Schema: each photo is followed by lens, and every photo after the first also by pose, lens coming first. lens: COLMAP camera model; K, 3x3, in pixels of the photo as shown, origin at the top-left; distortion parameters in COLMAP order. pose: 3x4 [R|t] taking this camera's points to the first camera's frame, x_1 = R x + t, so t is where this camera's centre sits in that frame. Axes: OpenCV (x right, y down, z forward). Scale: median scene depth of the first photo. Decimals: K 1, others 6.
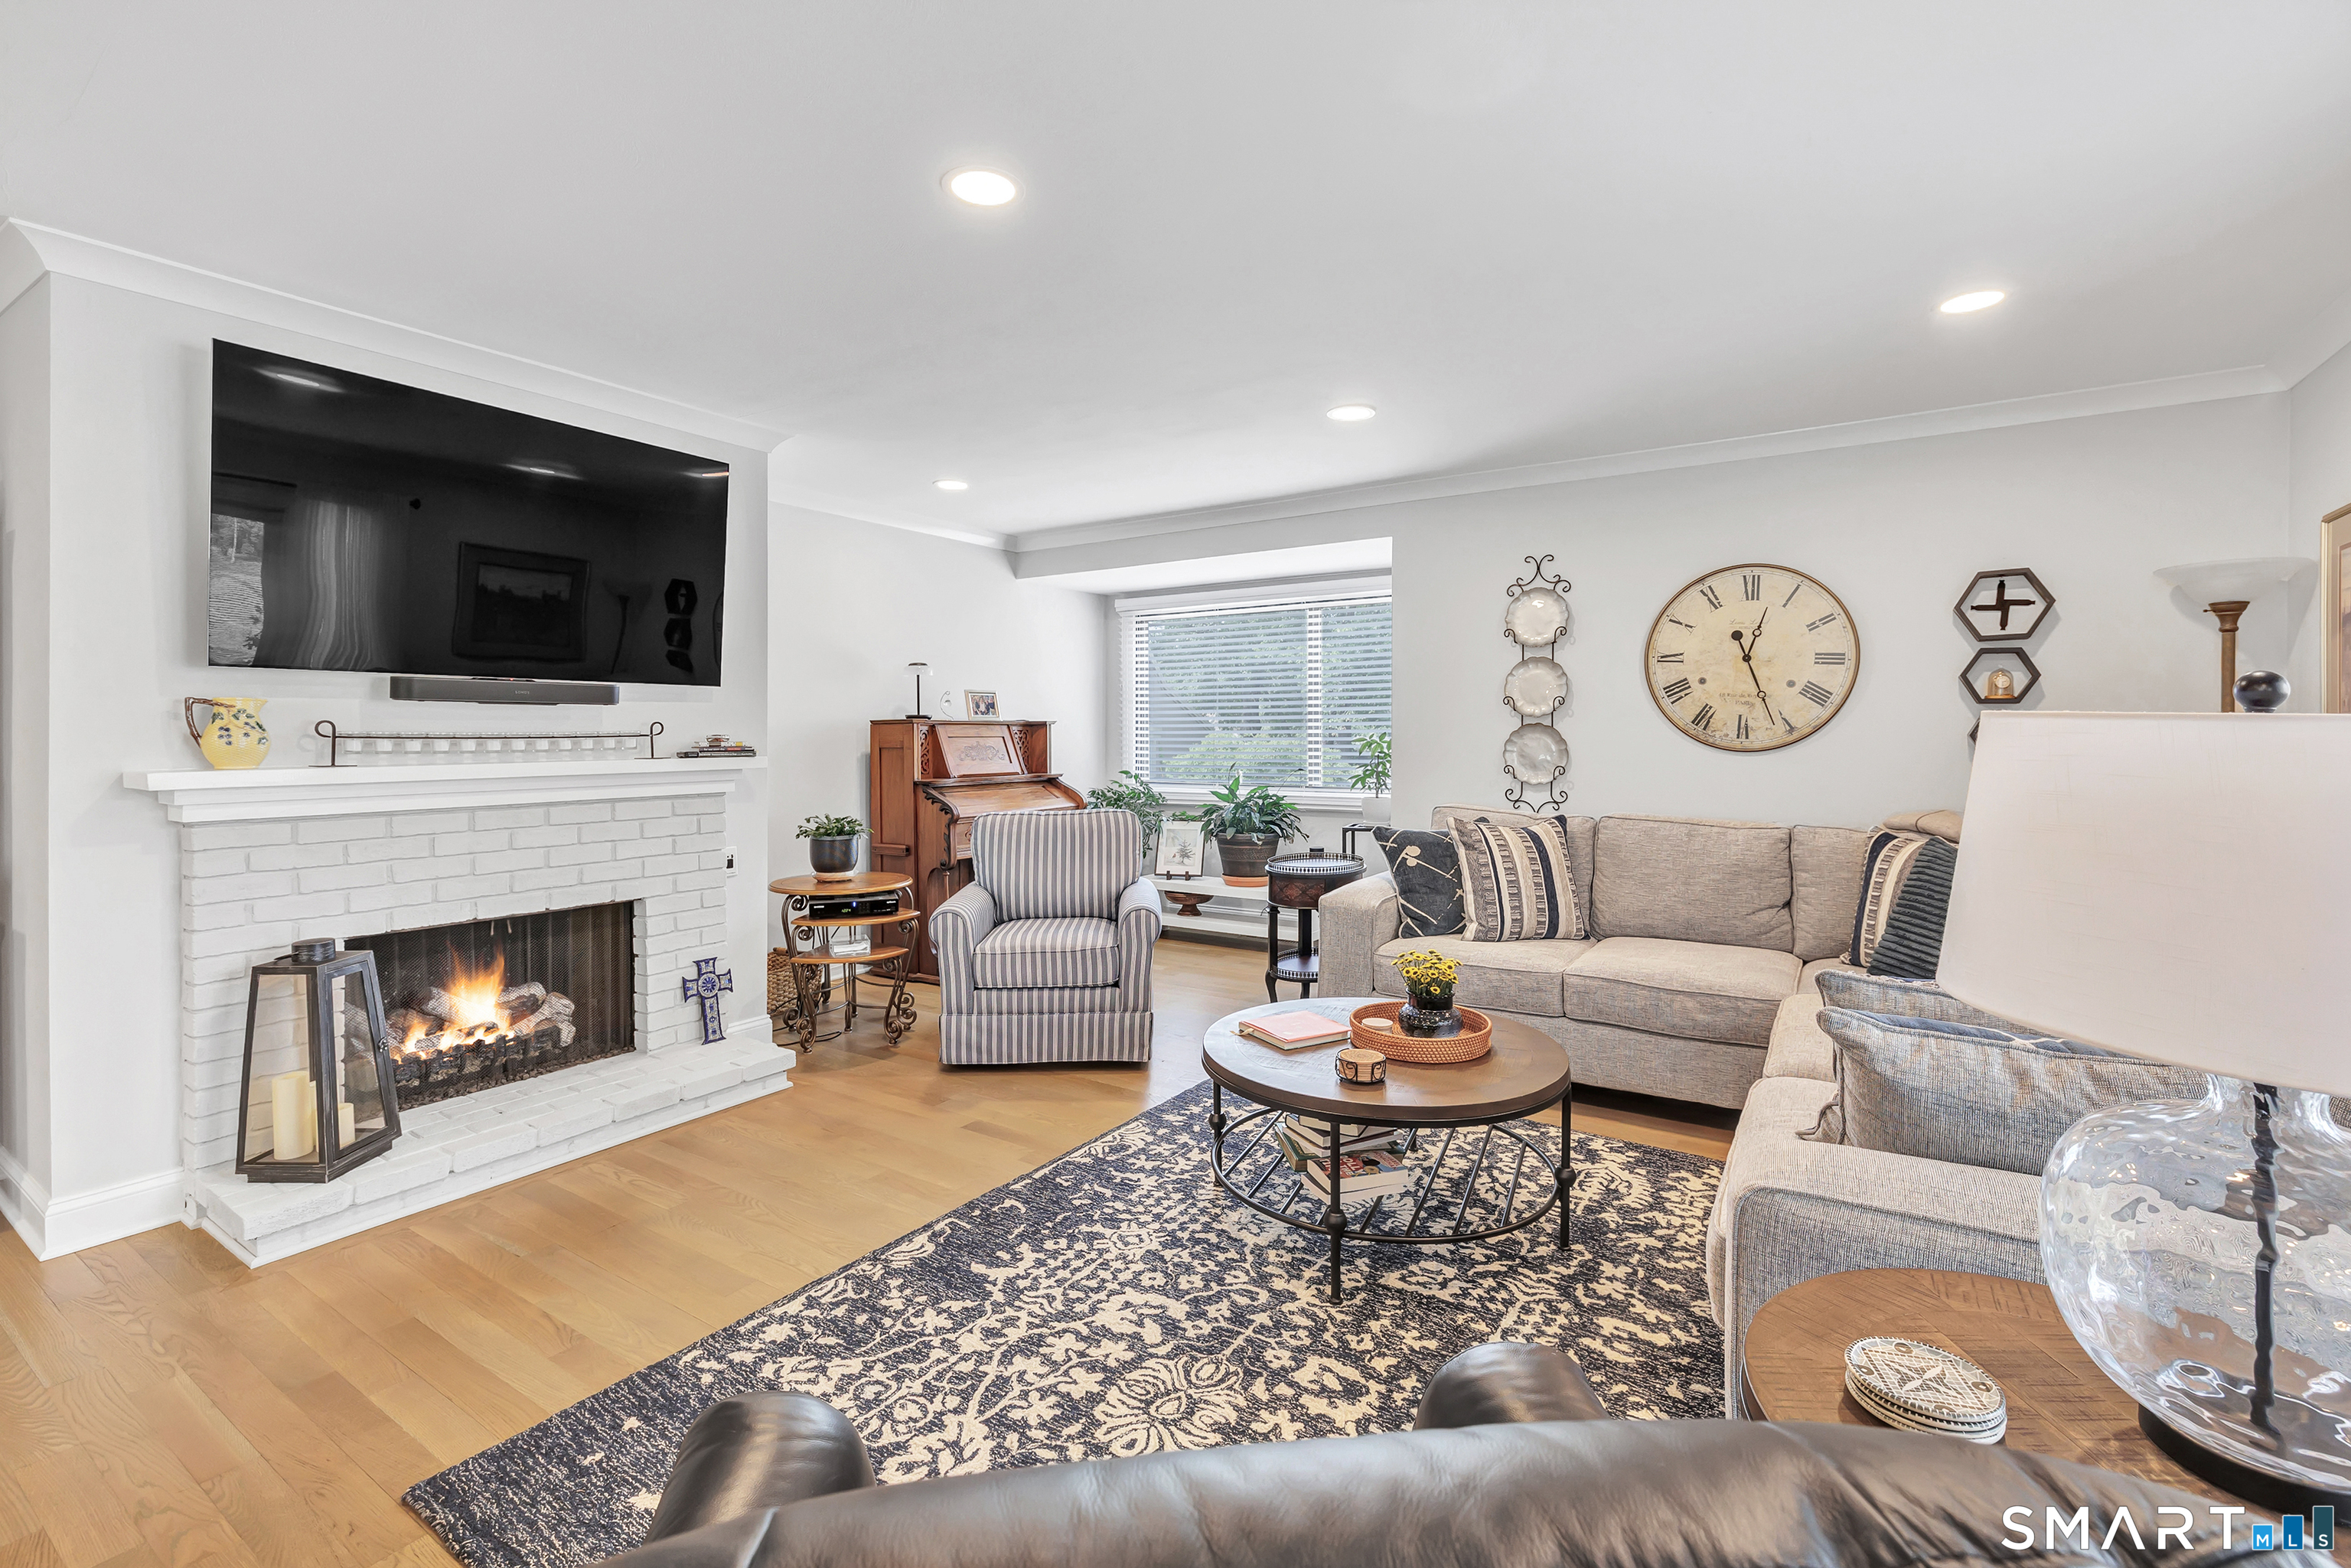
lens RADIAL K [[1074.8, 0, 1200.0], [0, 1074.8, 739.2], [0, 0, 1]] dist [-0.001363, 0.001854]
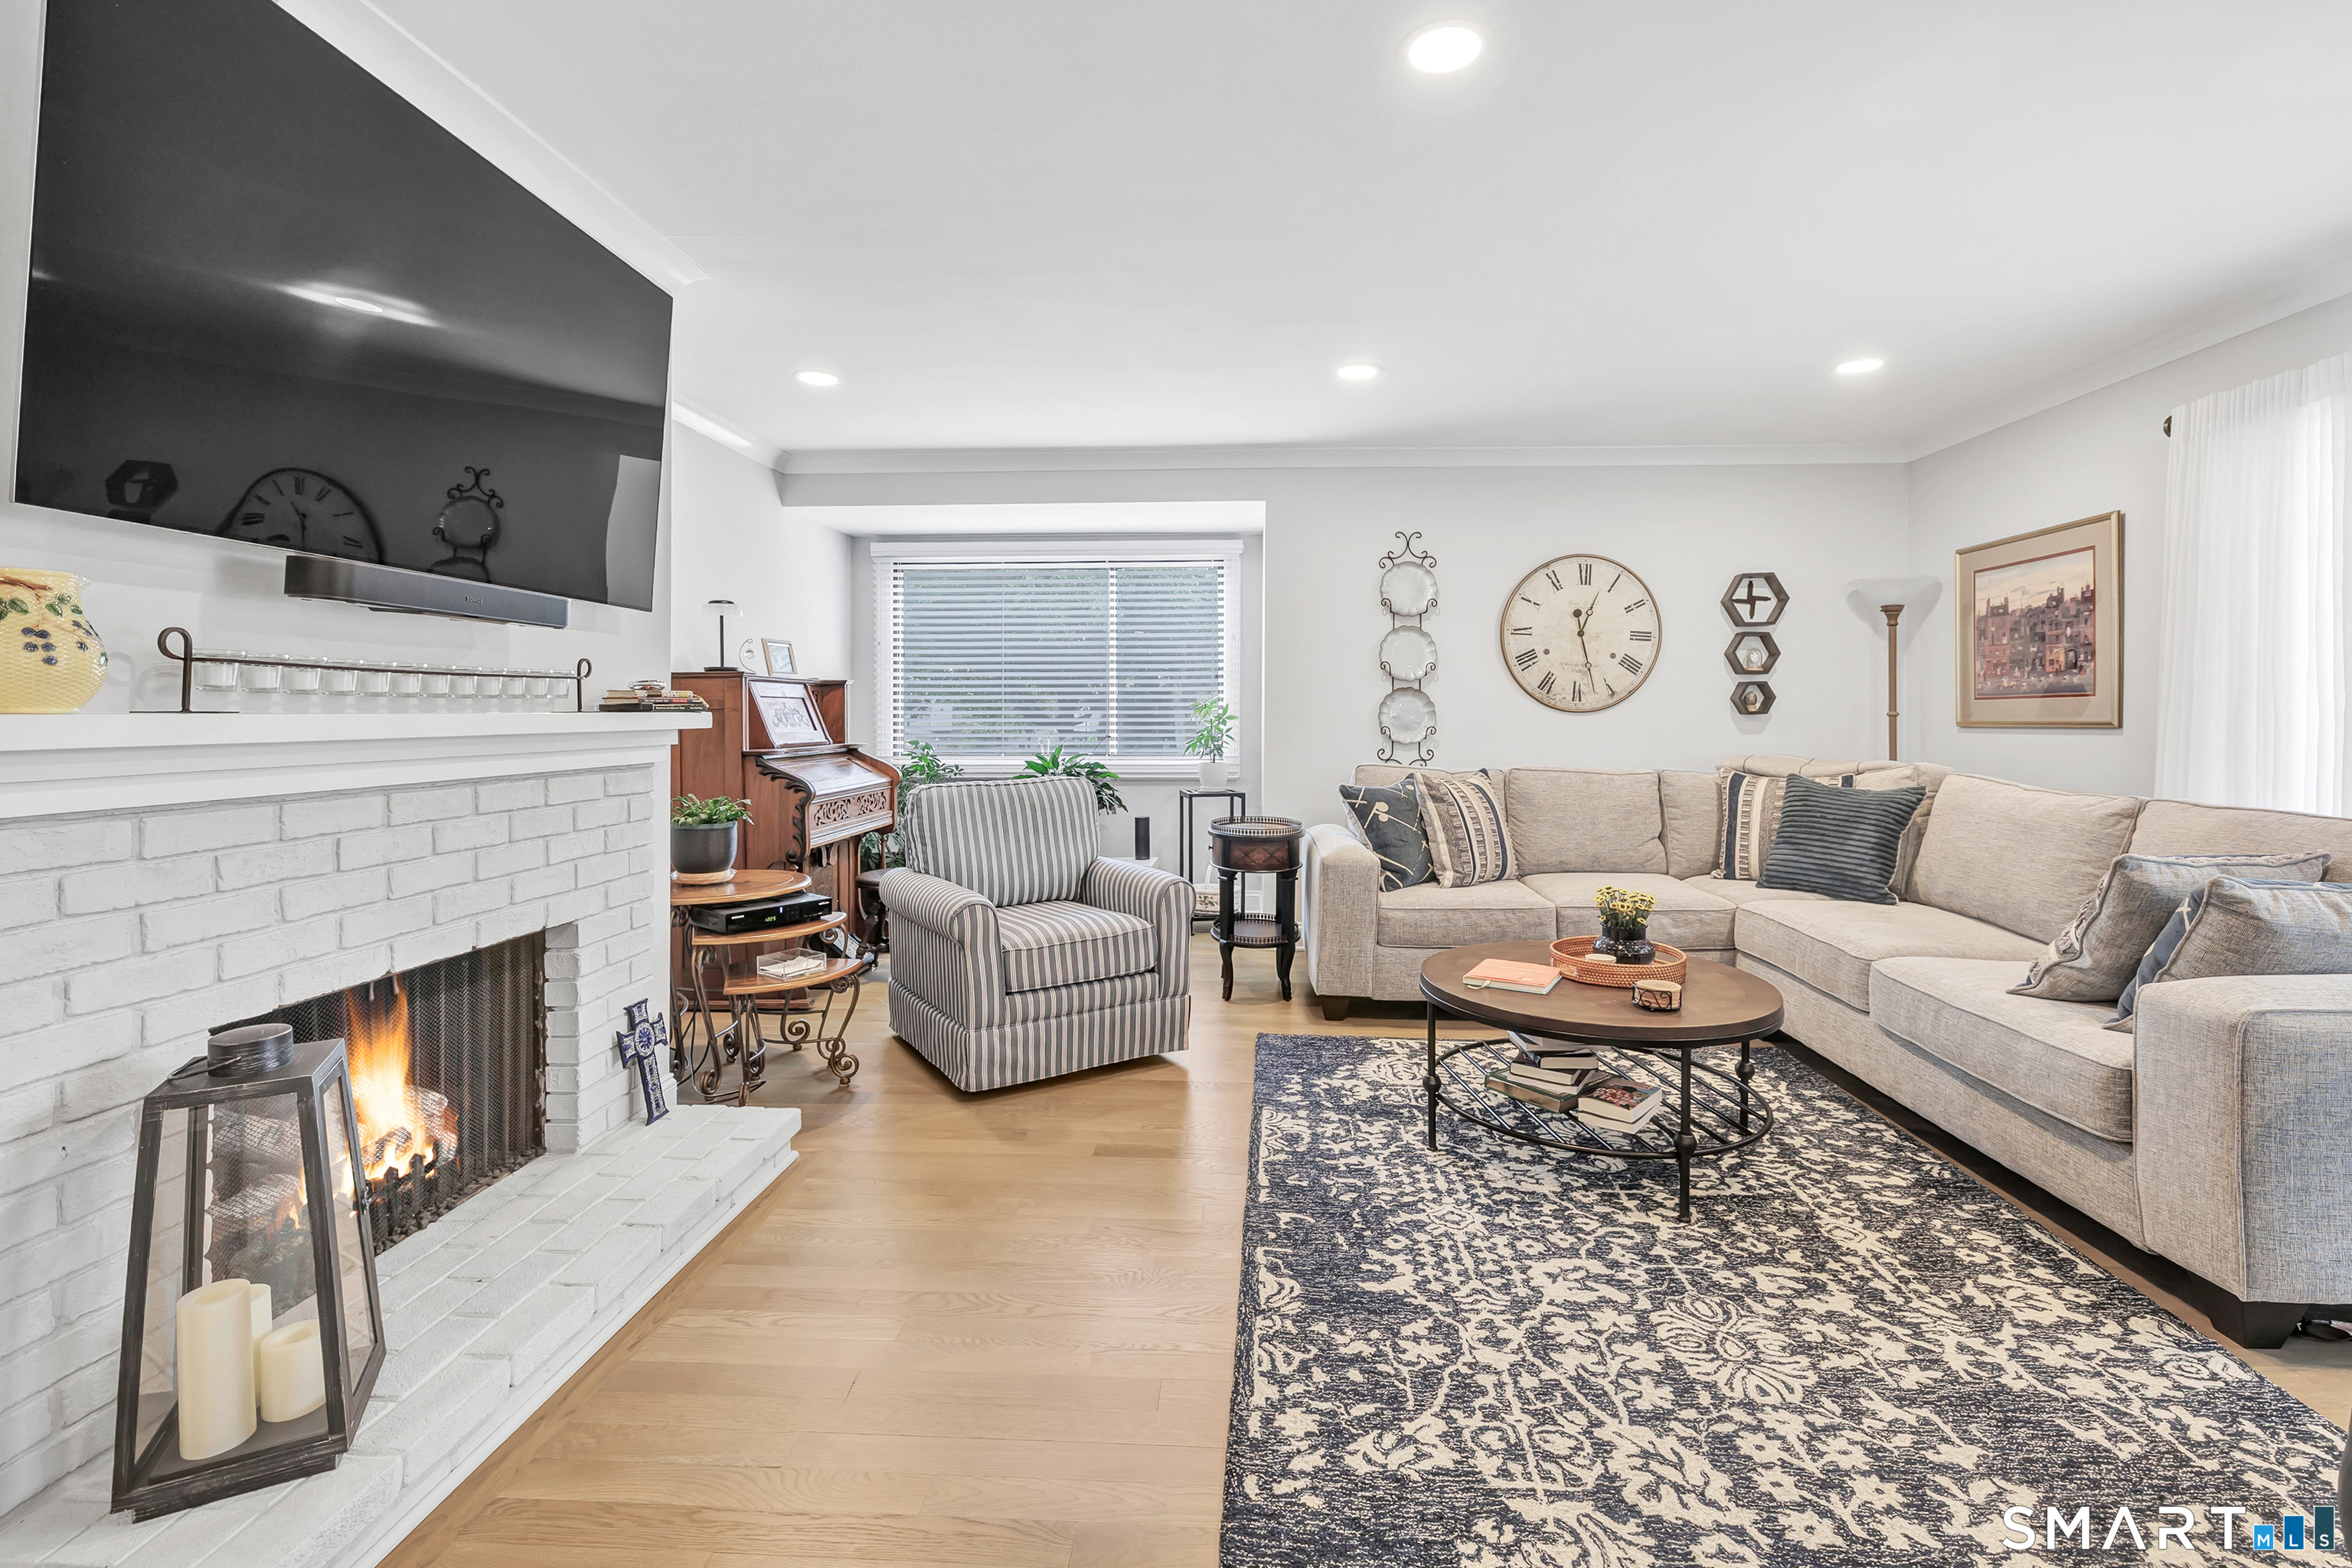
lens RADIAL K [[1075.2, 0, 1257.9], [0, 1075.2, 716.0], [0, 0, 1]] dist [-0.001363, 0.001854]
pose [[0.855524, 0.000671, 0.517762, -0.491268], [0.000941, 0.999995, -0.002851, 0.022415], [-0.517762, 0.002926, 0.855520, 0.202836]]
